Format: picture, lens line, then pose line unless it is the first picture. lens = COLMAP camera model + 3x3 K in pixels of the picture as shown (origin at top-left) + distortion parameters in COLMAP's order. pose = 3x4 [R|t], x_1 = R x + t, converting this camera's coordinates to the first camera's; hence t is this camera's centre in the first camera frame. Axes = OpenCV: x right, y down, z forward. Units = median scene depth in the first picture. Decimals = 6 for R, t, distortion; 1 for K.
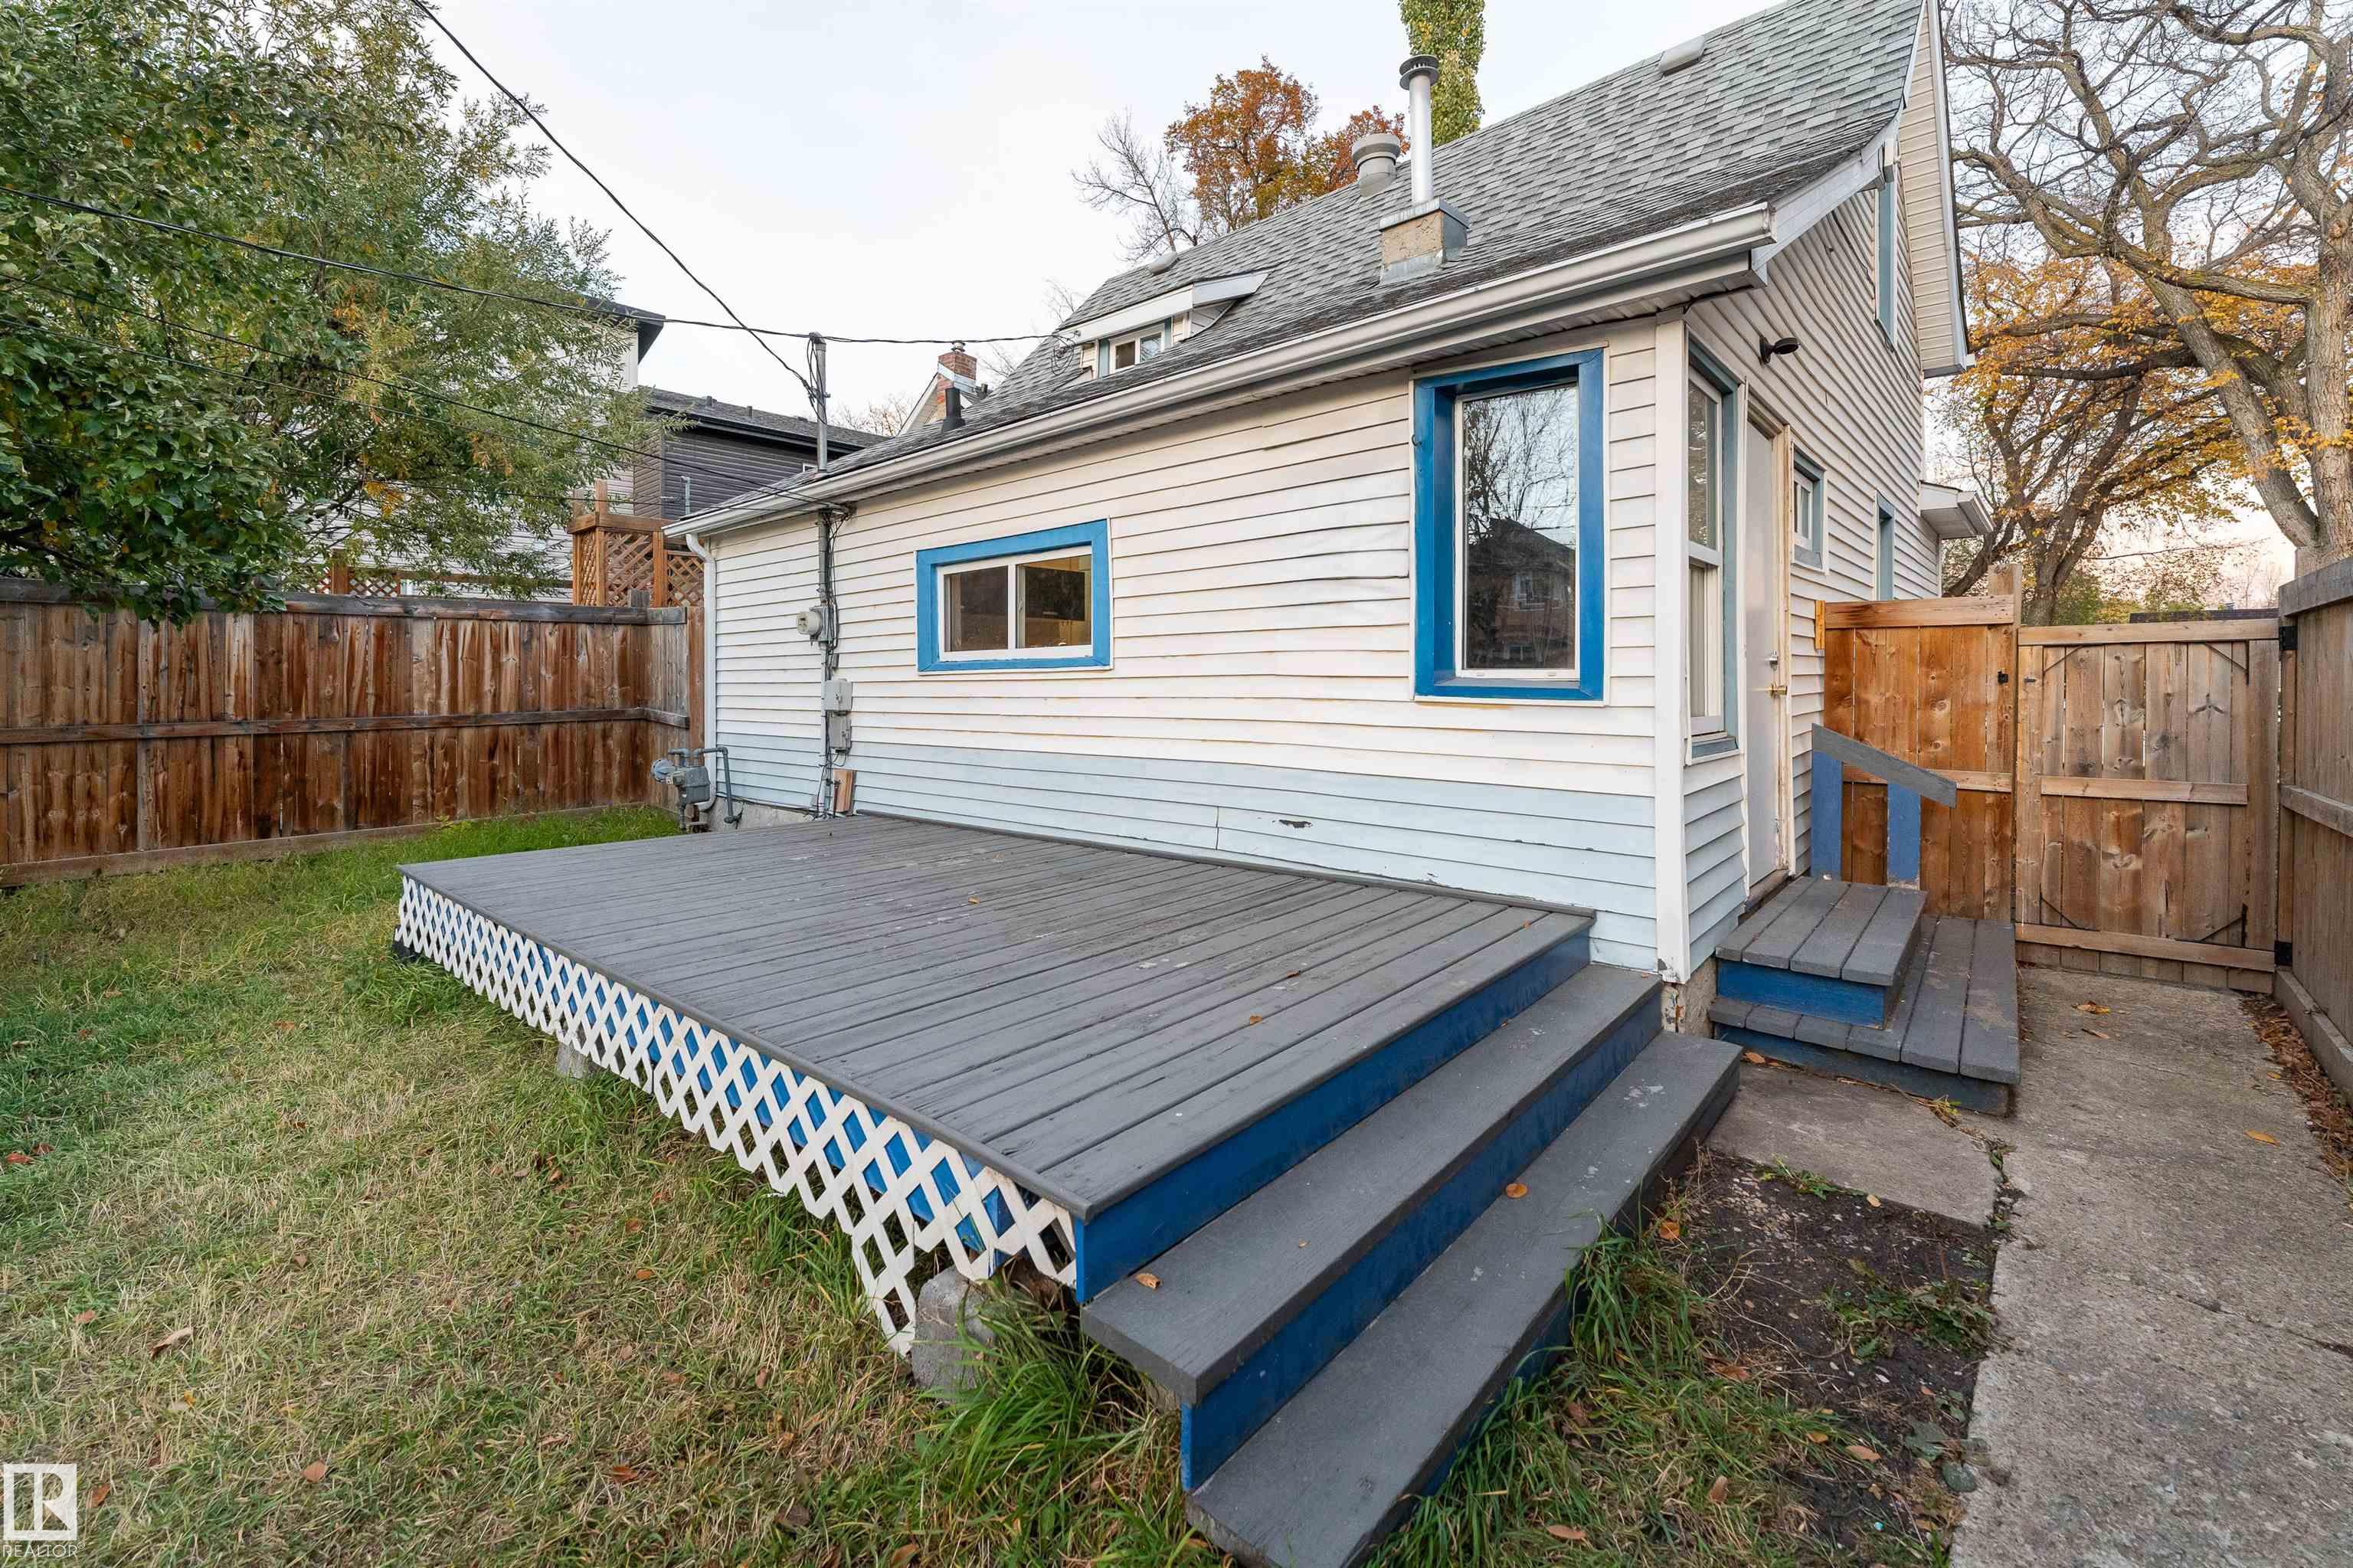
lens RADIAL K [[973.5, 0, 1175.5], [0, 973.5, 693.6], [0, 0, 1]] dist [0.002681, 0.000169]
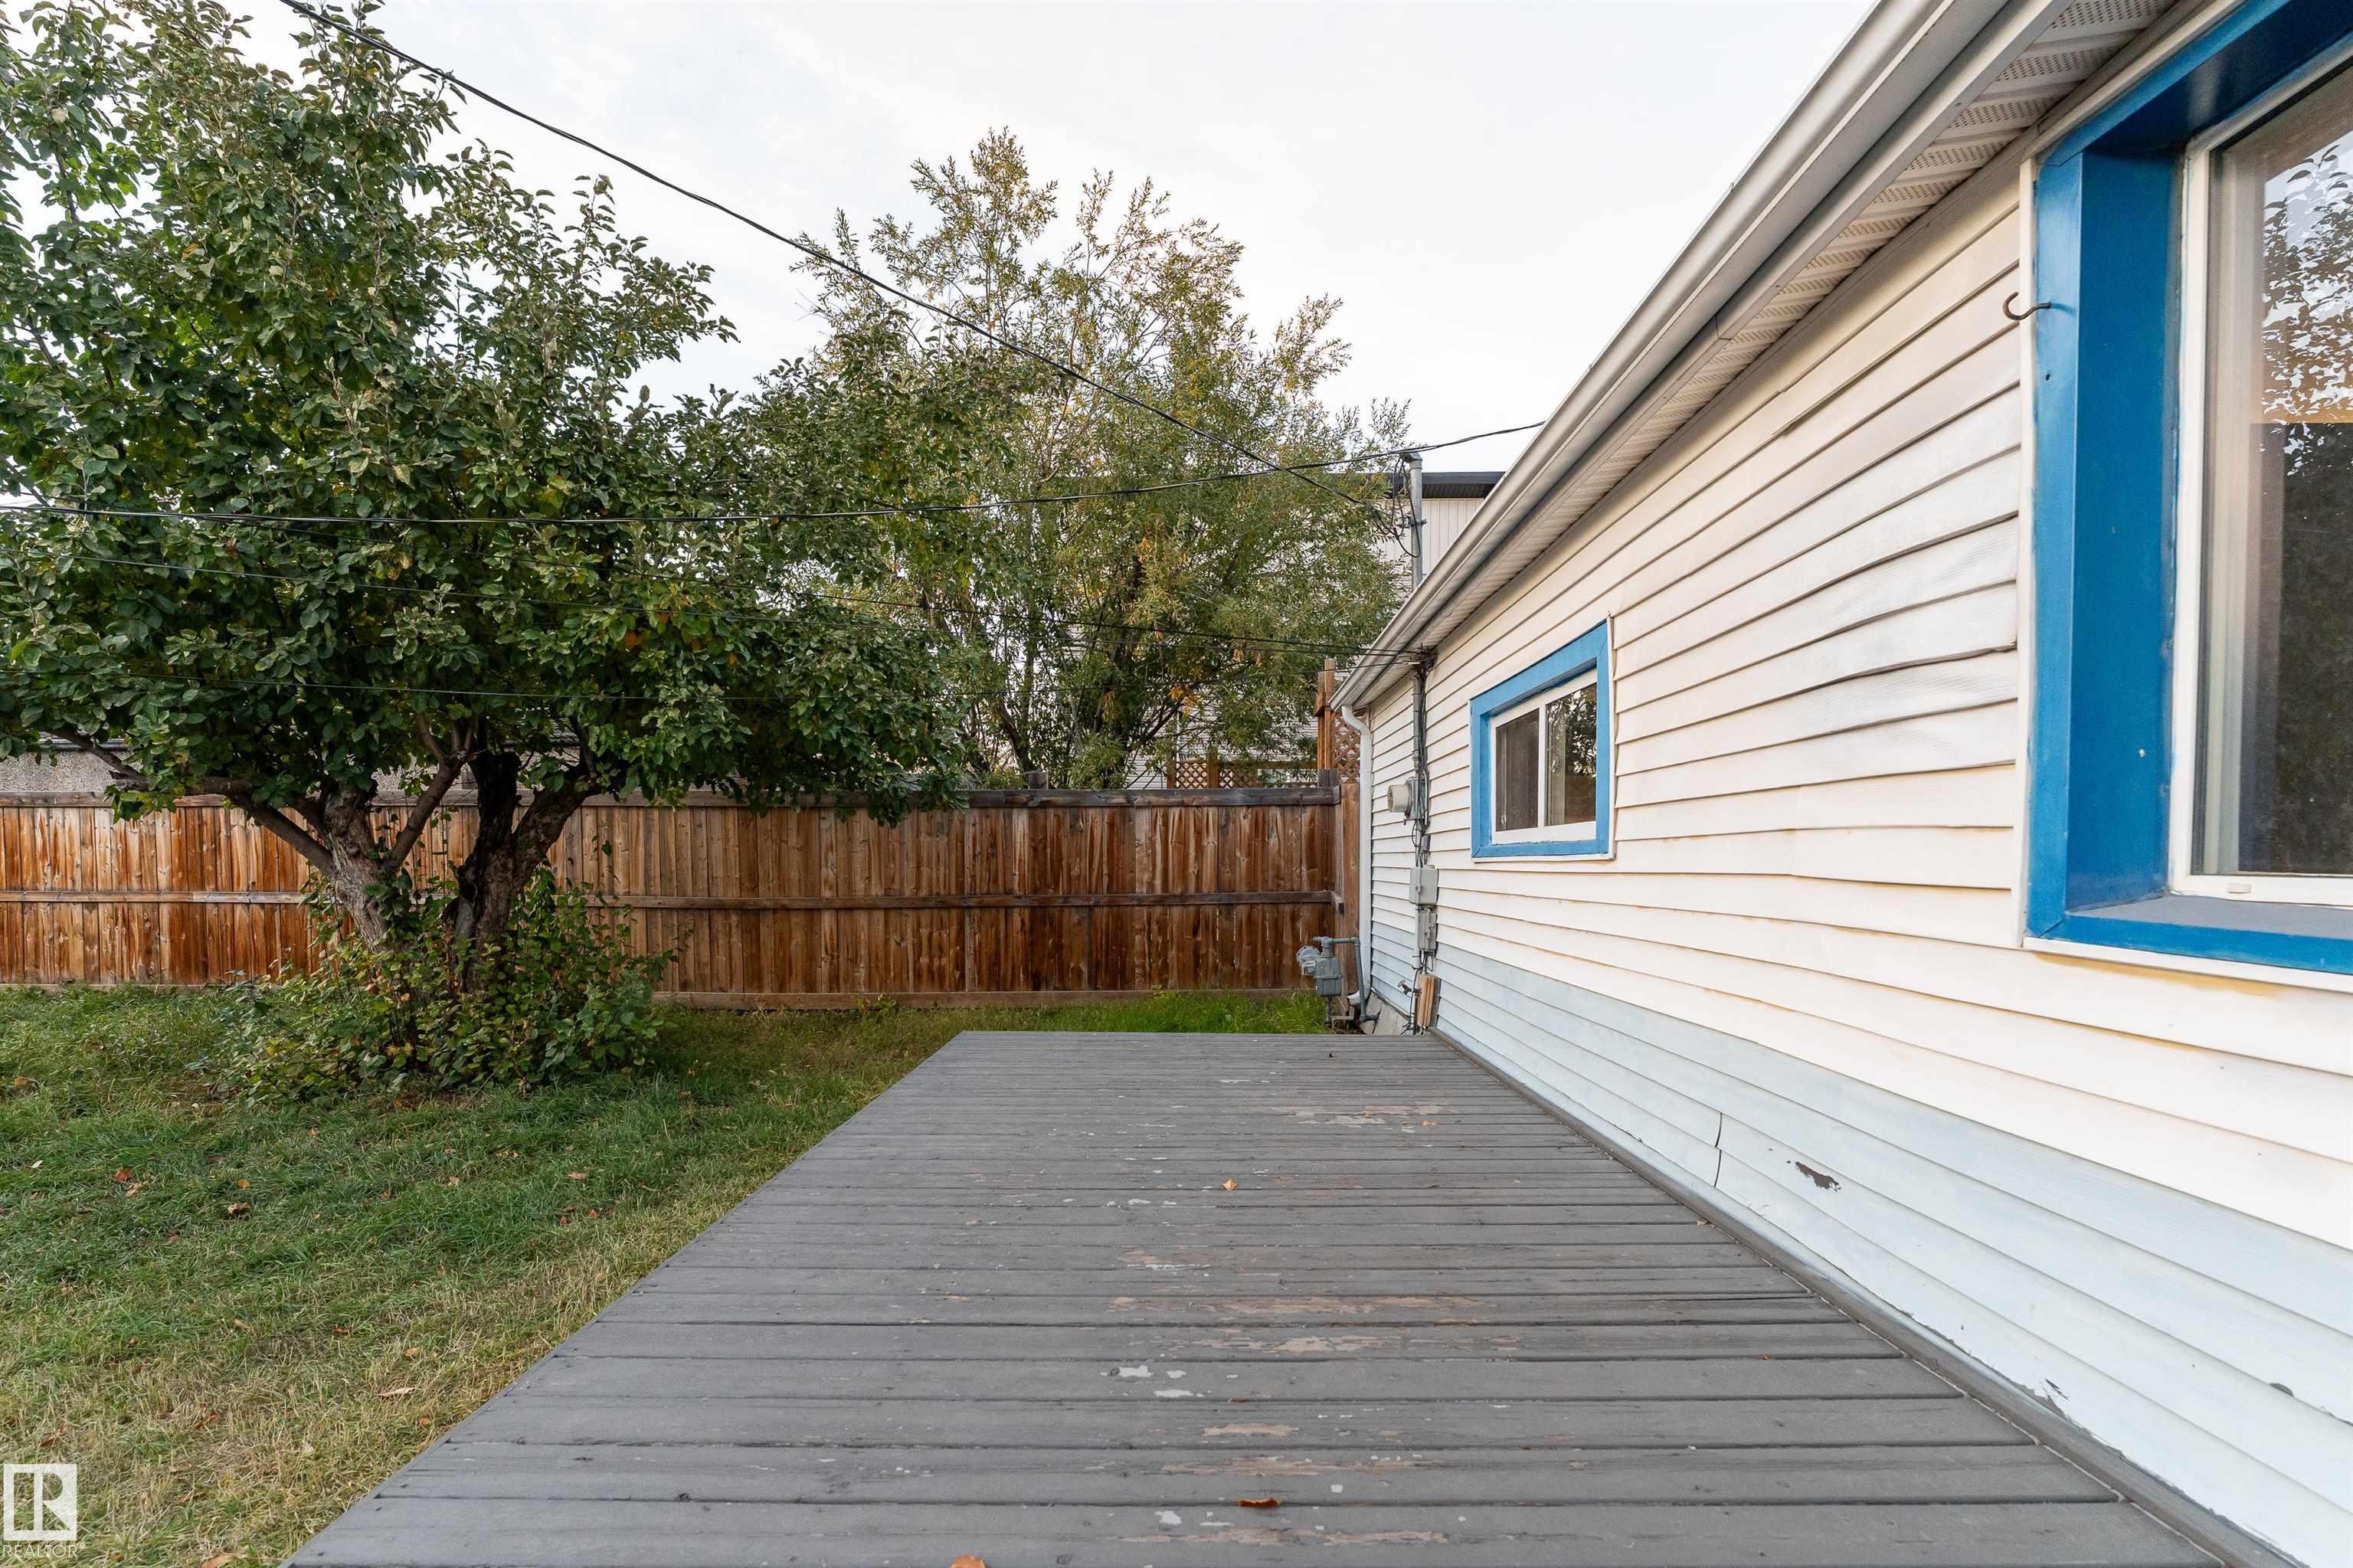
lens RADIAL K [[1068.8, 0, 1172.5], [0, 1068.8, 886.0], [0, 0, 1]] dist [0.001328, -0.000154]
pose [[0.656457, 0.022838, -0.754018, 0.195759], [-0.010634, 0.999722, 0.021022, -0.014093], [0.754288, -0.005782, 0.656518, 0.244152]]
